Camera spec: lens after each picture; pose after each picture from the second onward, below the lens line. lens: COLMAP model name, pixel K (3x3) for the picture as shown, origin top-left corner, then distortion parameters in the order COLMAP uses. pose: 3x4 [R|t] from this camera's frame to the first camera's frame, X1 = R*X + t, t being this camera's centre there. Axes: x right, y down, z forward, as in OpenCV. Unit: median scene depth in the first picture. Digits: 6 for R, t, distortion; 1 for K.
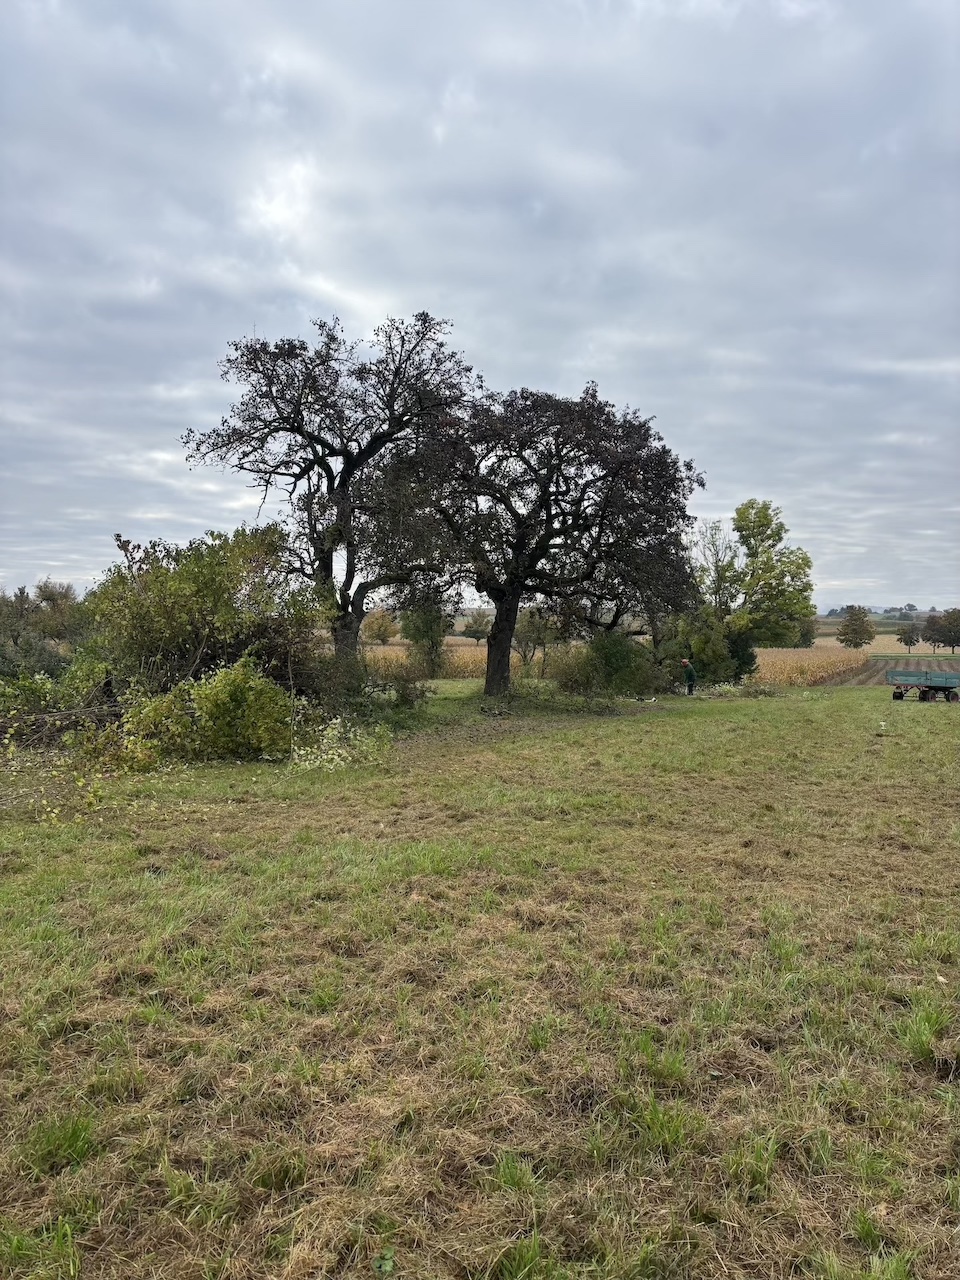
lens RADIAL K [[1069.1, 0, 424.9], [0, 1069.1, 664.6], [0, 0, 1]] dist [0.004606, -0.000643]
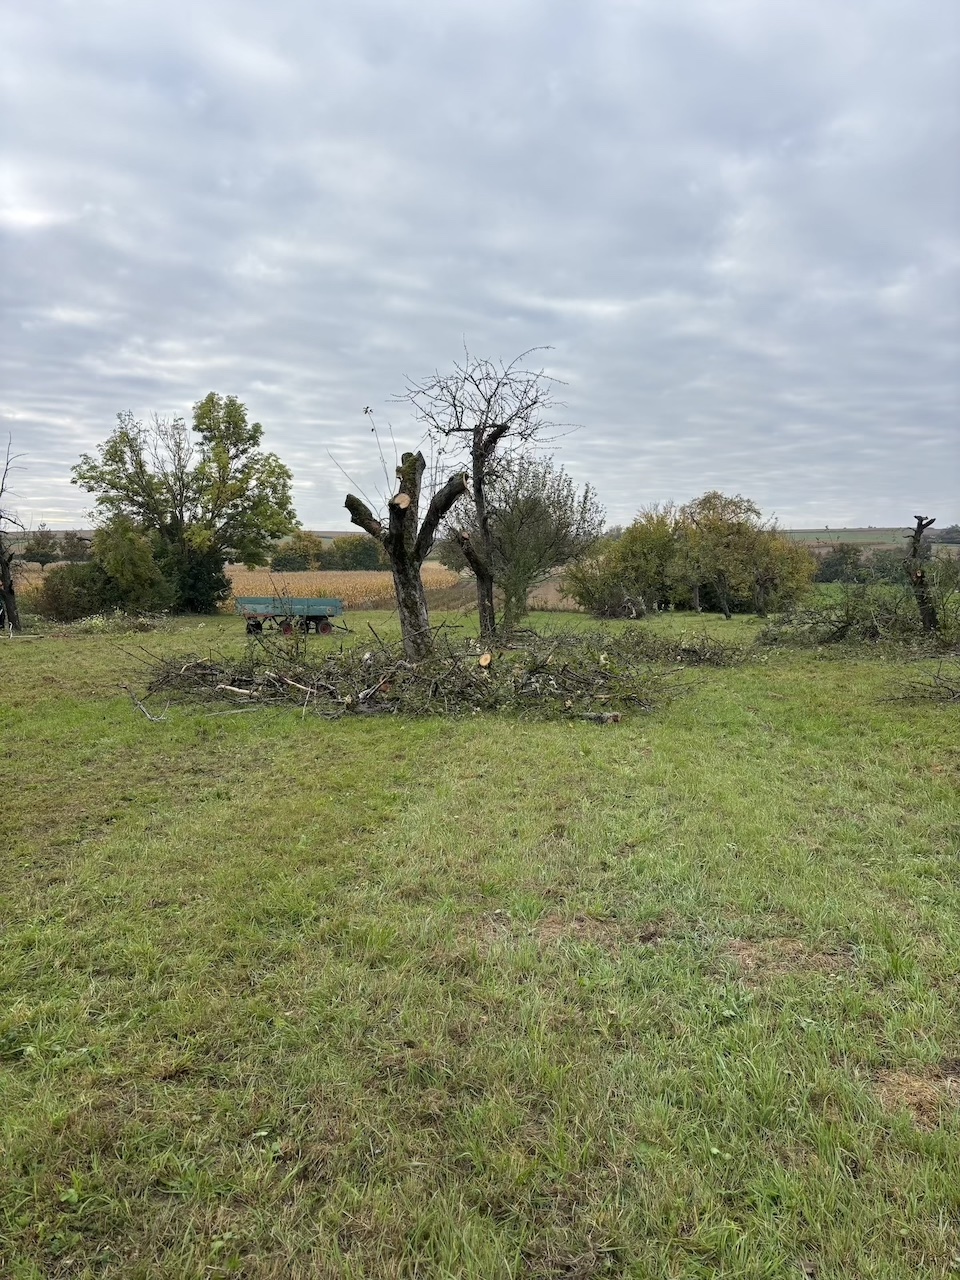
lens RADIAL K [[1085.1, 0, 480.0], [0, 1085.1, 640.0], [0, 0, 1]] dist [0.115745, 0.001863]
pose [[0.940107, -0.027439, 0.339774, 0.201359], [0.012370, 0.998845, 0.046438, 0.001431], [-0.340656, -0.039453, 0.939360, 0.112957]]
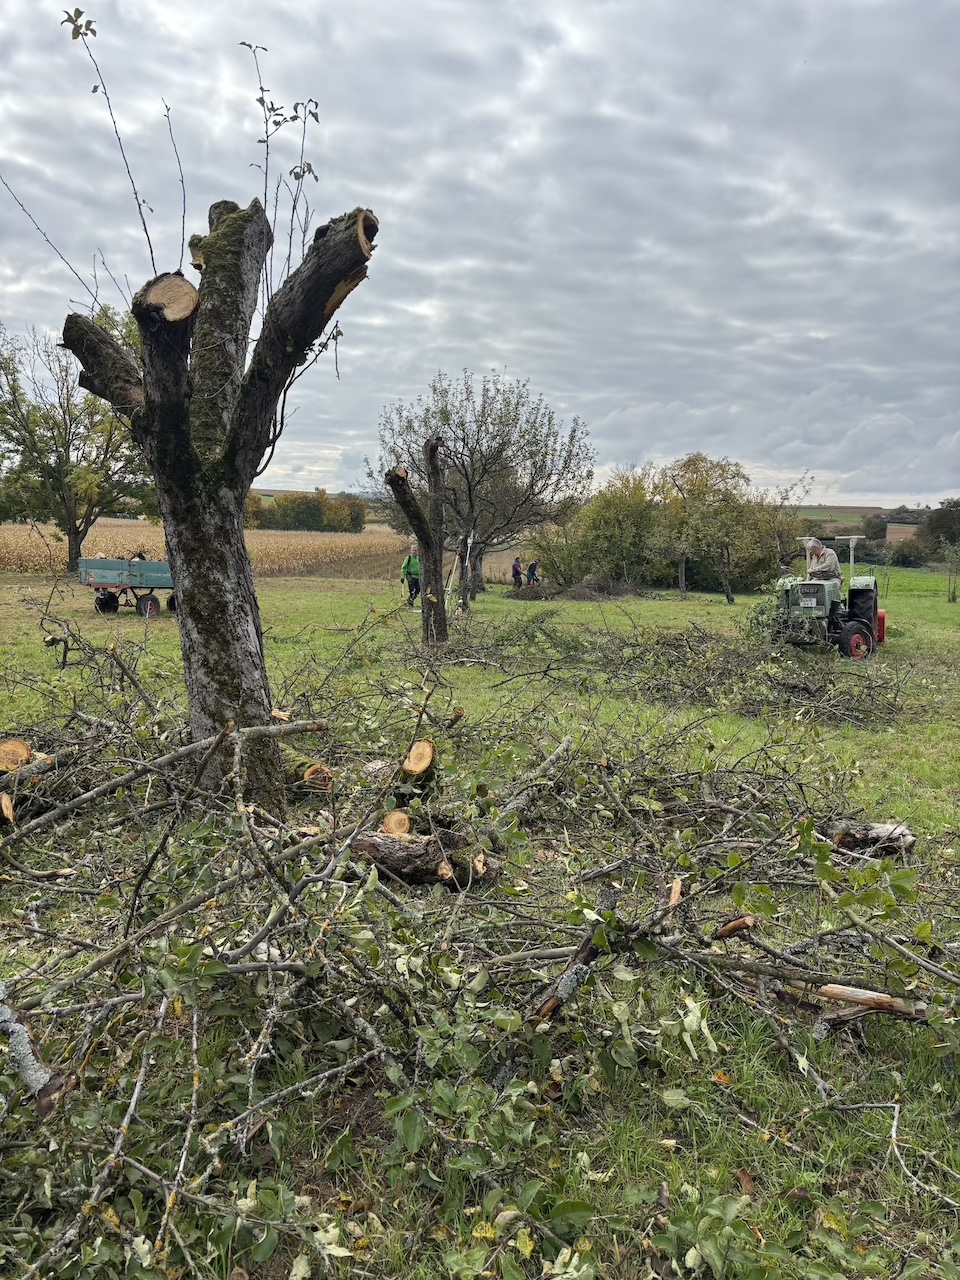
lens RADIAL K [[1085.1, 0, 480.0], [0, 1085.1, 640.0], [0, 0, 1]] dist [0.115745, 0.001863]
pose [[0.923722, -0.013027, 0.382841, 0.246730], [-0.017886, 0.996865, 0.077078, 0.000184], [-0.382645, -0.078046, 0.920593, 0.233246]]
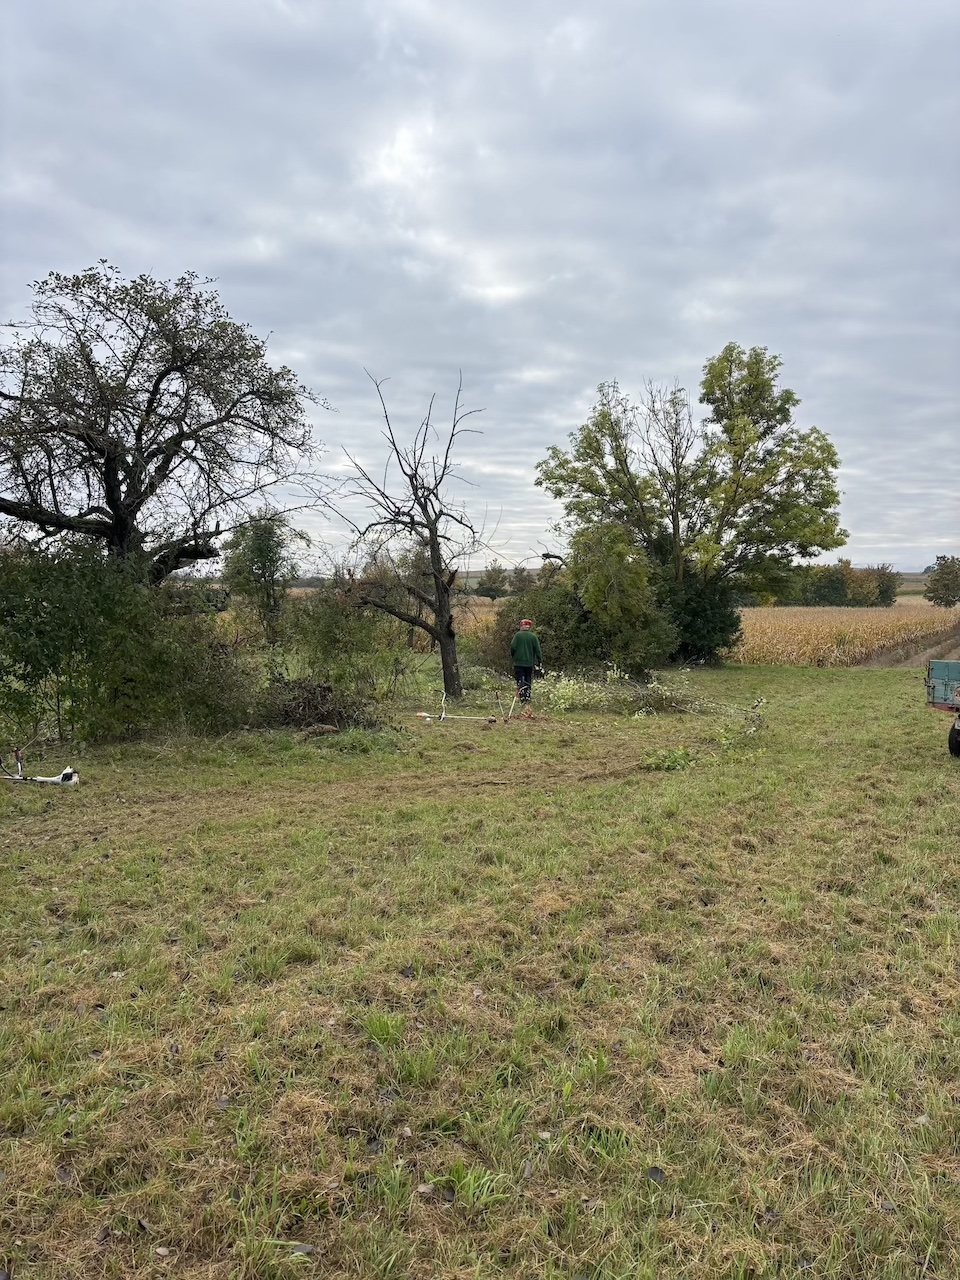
lens RADIAL K [[1085.1, 0, 480.0], [0, 1085.1, 640.0], [0, 0, 1]] dist [0.115745, 0.001863]
pose [[0.999012, 0.004320, -0.044237, 0.194422], [-0.003840, 0.999933, 0.010938, -0.001787], [0.044281, -0.010757, 0.998961, 0.394785]]
